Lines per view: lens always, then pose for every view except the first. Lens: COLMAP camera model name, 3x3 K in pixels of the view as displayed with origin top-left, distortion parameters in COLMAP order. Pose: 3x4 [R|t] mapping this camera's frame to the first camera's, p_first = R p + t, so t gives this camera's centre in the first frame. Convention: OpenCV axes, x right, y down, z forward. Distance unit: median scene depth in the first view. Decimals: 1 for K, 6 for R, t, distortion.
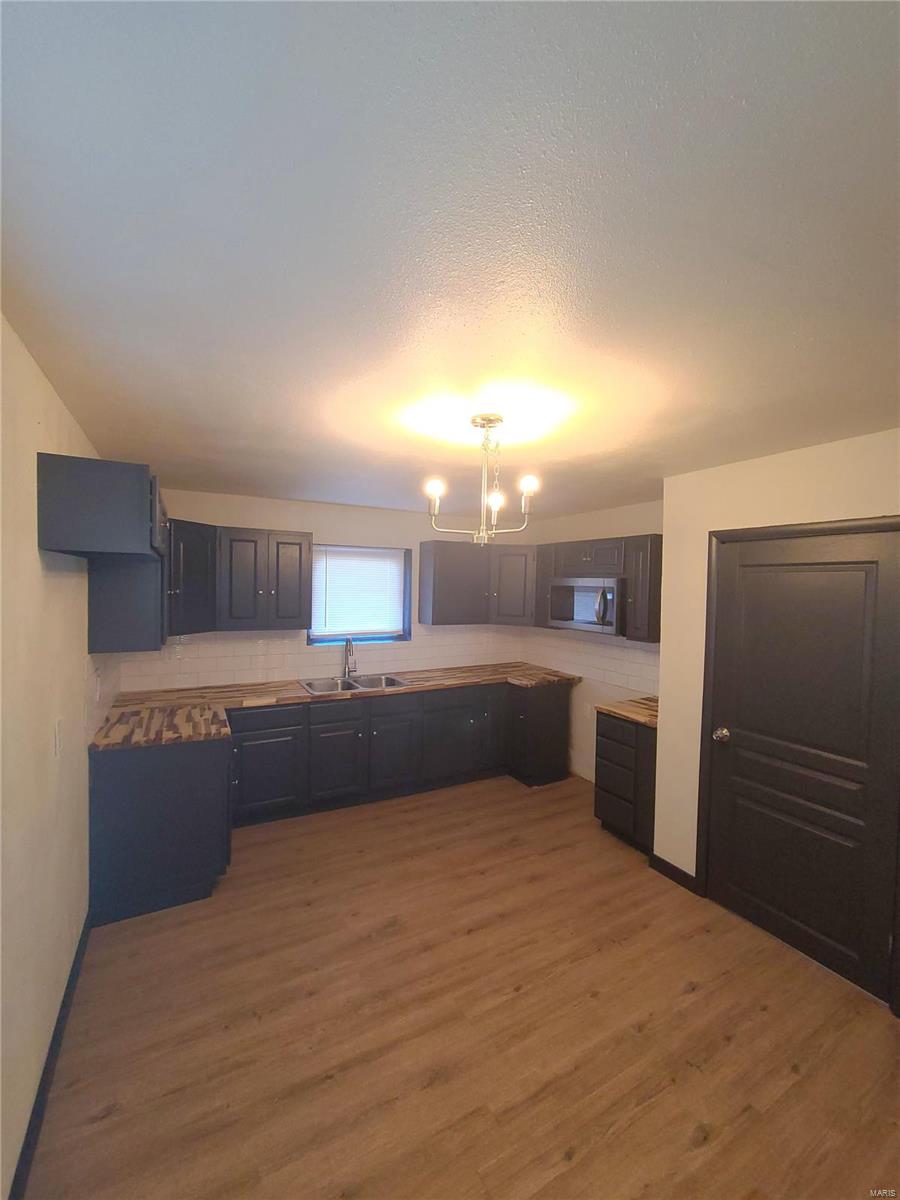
lens RADIAL K [[492.9, 0, 450.0], [0, 492.9, 600.0], [0, 0, 1]] dist [0.001314, -0.000230]
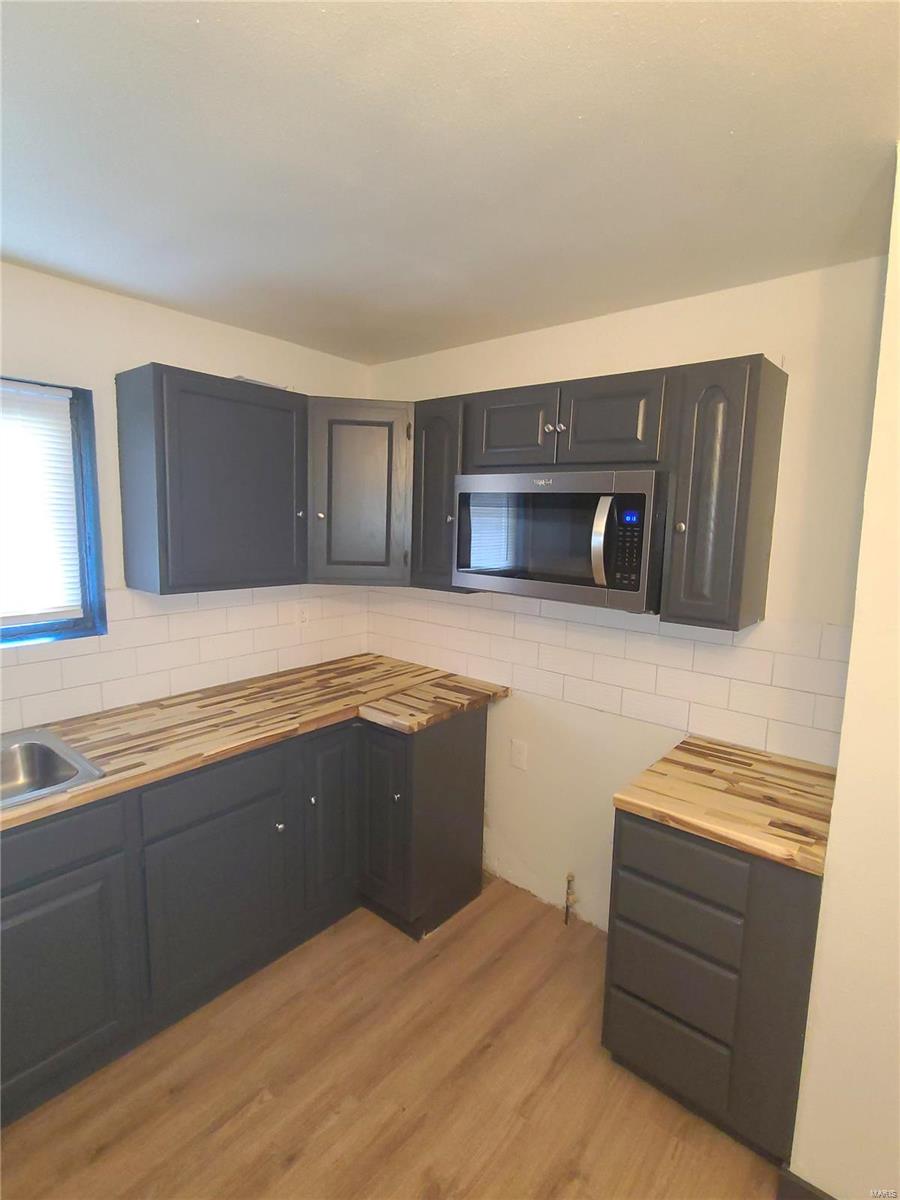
lens RADIAL K [[618.2, 0, 450.0], [0, 618.2, 600.0], [0, 0, 1]] dist [-0.004682, -0.000982]
pose [[0.934652, -0.045960, 0.352580, 0.004191], [0.004510, 0.993064, 0.117493, 0.000001], [-0.355534, -0.108225, 0.928377, 0.488800]]
